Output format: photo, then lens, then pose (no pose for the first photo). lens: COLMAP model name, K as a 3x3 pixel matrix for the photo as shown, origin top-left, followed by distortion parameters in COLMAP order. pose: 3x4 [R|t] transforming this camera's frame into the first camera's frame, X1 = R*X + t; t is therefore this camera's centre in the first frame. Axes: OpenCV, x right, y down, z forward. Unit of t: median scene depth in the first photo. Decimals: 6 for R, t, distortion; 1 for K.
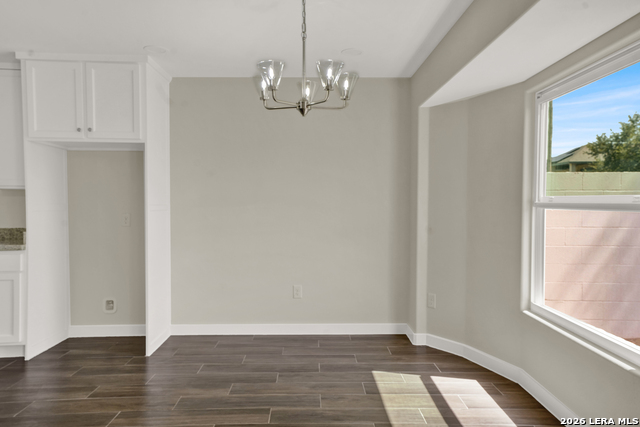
lens RADIAL K [[470.5, 0, 320.0], [0, 470.5, 213.5], [0, 0, 1]] dist [-0.001475, 0.106496]
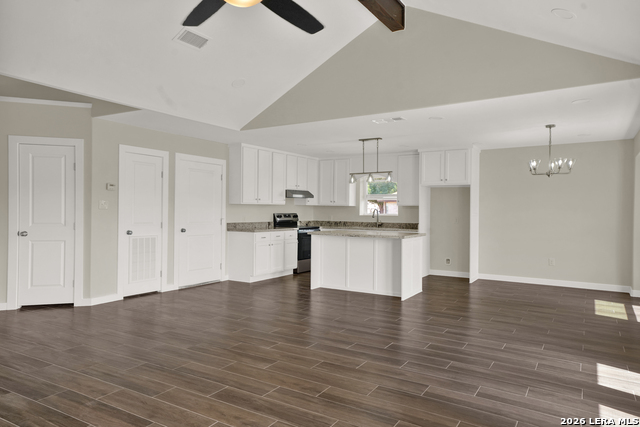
lens RADIAL K [[427.5, 0, 320.0], [0, 427.5, 213.5], [0, 0, 1]] dist [0.028929, 0.003769]
pose [[0.836675, 0.009534, -0.547617, 0.129972], [-0.021519, 0.999649, -0.015473, 0.028728], [0.547277, 0.024730, 0.836586, -1.020672]]
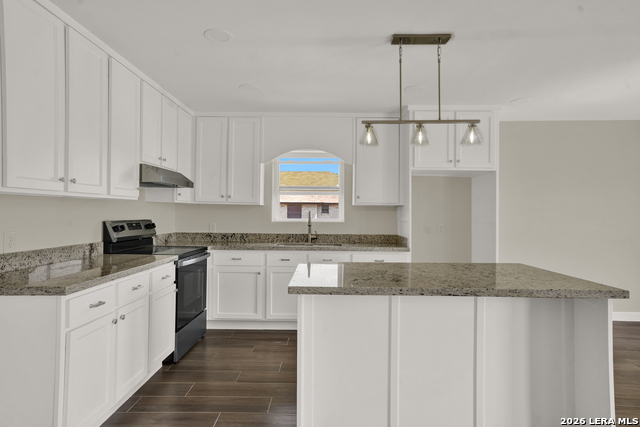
lens RADIAL K [[364.6, 0, 320.0], [0, 364.6, 213.5], [0, 0, 1]] dist [-0.001108, 0.001360]
pose [[0.999505, 0.006886, -0.030696, -0.824285], [-0.007635, 0.999674, -0.024346, -0.002574], [0.030518, 0.024568, 0.999232, -0.028061]]
